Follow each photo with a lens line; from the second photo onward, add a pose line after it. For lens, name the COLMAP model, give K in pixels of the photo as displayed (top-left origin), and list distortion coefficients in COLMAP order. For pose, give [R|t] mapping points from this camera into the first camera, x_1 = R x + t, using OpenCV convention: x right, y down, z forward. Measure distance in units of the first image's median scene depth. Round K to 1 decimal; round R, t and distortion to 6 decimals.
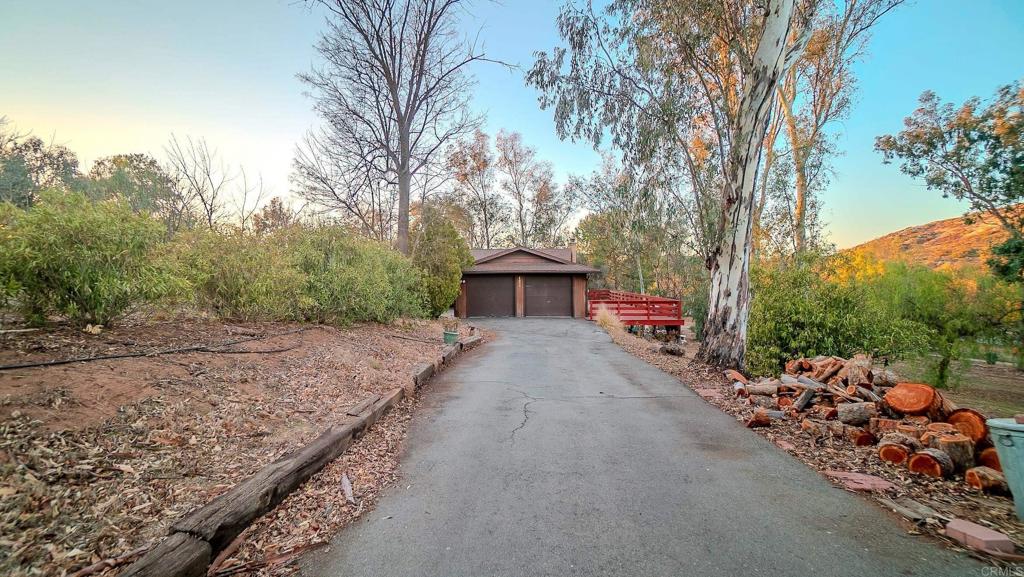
lens RADIAL K [[445.9, 0, 512.0], [0, 445.9, 288.5], [0, 0, 1]] dist [0.000140, 0.000070]
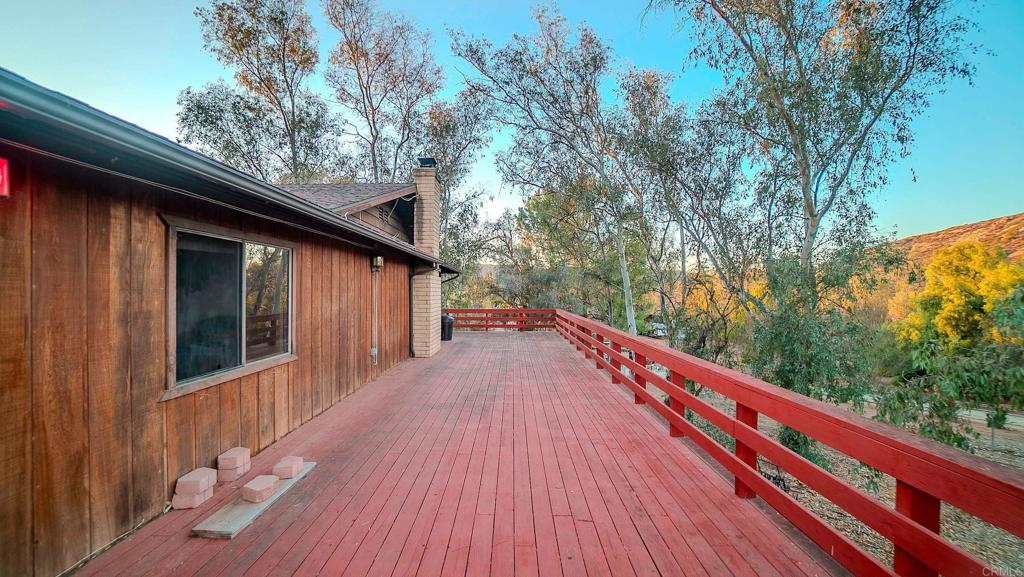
lens RADIAL K [[445.9, 0, 512.0], [0, 445.9, 288.5], [0, 0, 1]] dist [0.000140, 0.000070]
pose [[0.999354, 0.006240, 0.035399, 0.381236], [-0.005275, 0.999614, -0.027262, -0.014343], [-0.035555, 0.027058, 0.999001, 1.314888]]
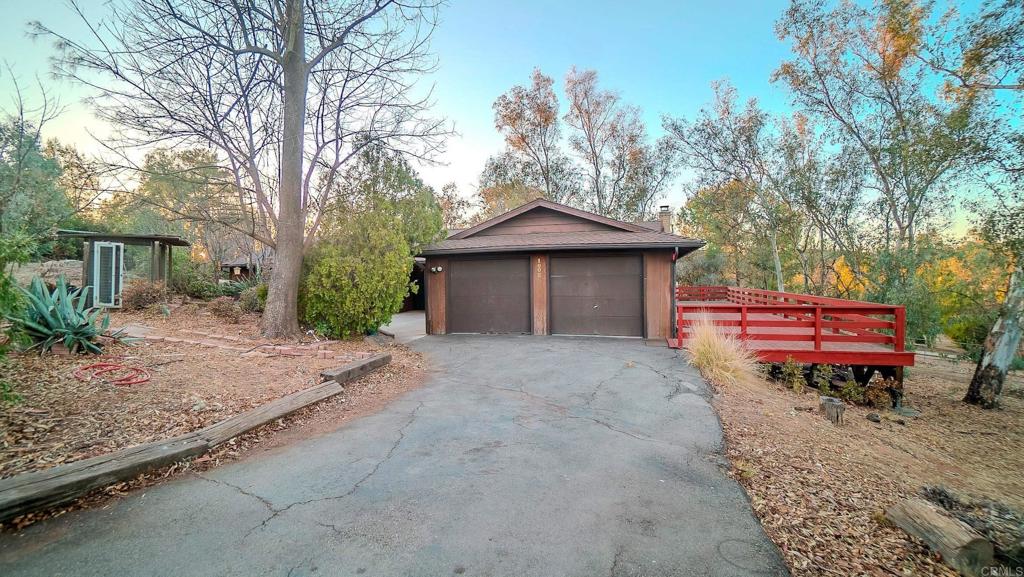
lens RADIAL K [[510.2, 0, 512.0], [0, 510.2, 288.5], [0, 0, 1]] dist [0.000557, 0.000057]
pose [[0.982666, -0.001181, -0.185380, 0.093407], [0.001383, 0.999999, 0.000958, 0.008784], [0.185379, -0.001198, 0.982666, 0.400423]]
